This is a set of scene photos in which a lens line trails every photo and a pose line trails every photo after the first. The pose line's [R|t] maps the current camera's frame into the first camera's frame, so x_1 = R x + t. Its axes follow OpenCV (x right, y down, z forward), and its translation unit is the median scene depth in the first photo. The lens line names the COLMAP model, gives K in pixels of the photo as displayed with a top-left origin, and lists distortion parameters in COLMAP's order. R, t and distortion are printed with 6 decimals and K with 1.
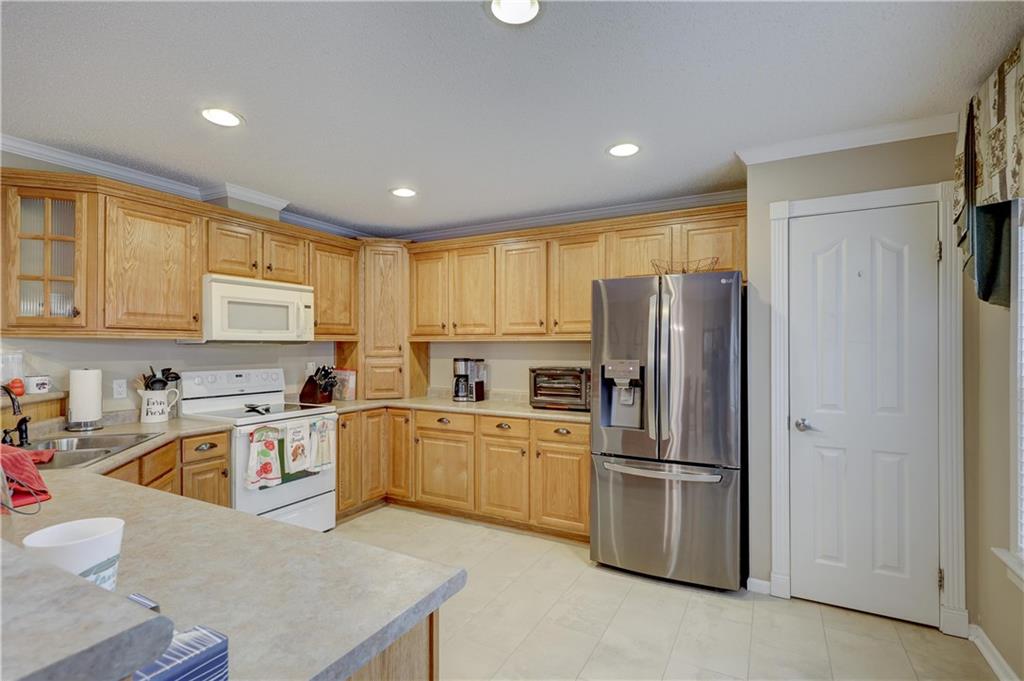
lens RADIAL K [[474.5, 0, 512.3], [0, 474.5, 342.8], [0, 0, 1]] dist [0.000657, 0.000057]
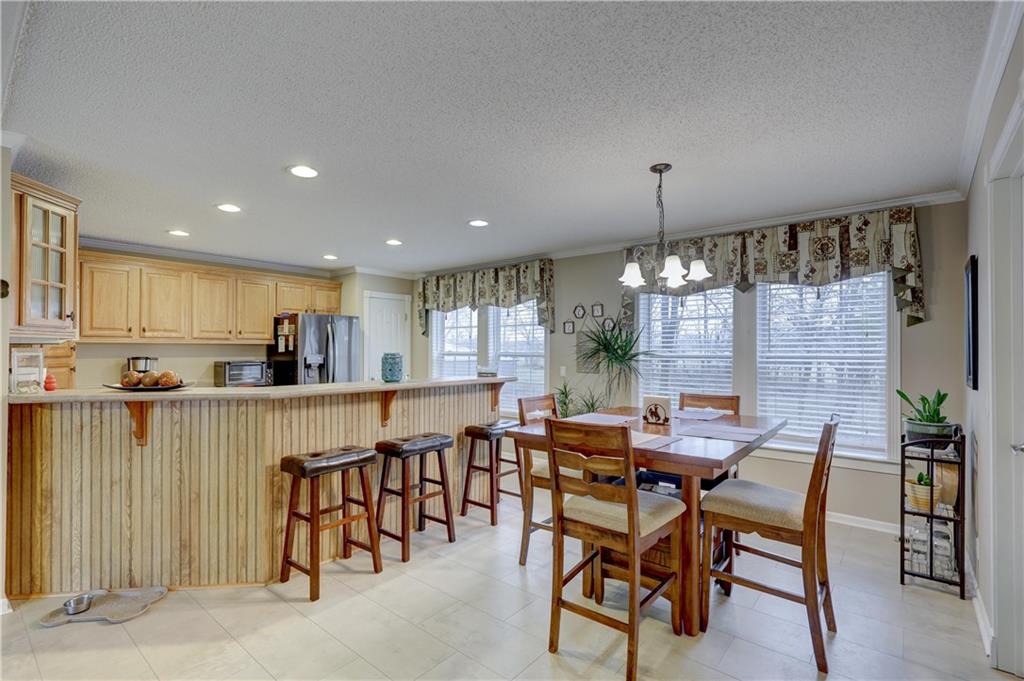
lens RADIAL K [[474.5, 0, 512.1], [0, 474.5, 346.0], [0, 0, 1]] dist [0.000657, 0.000057]
pose [[0.198864, 0.006126, 0.980008, -1.183430], [-0.001617, 0.999981, -0.005923, 0.010589], [-0.980026, -0.000406, 0.198870, -0.176329]]
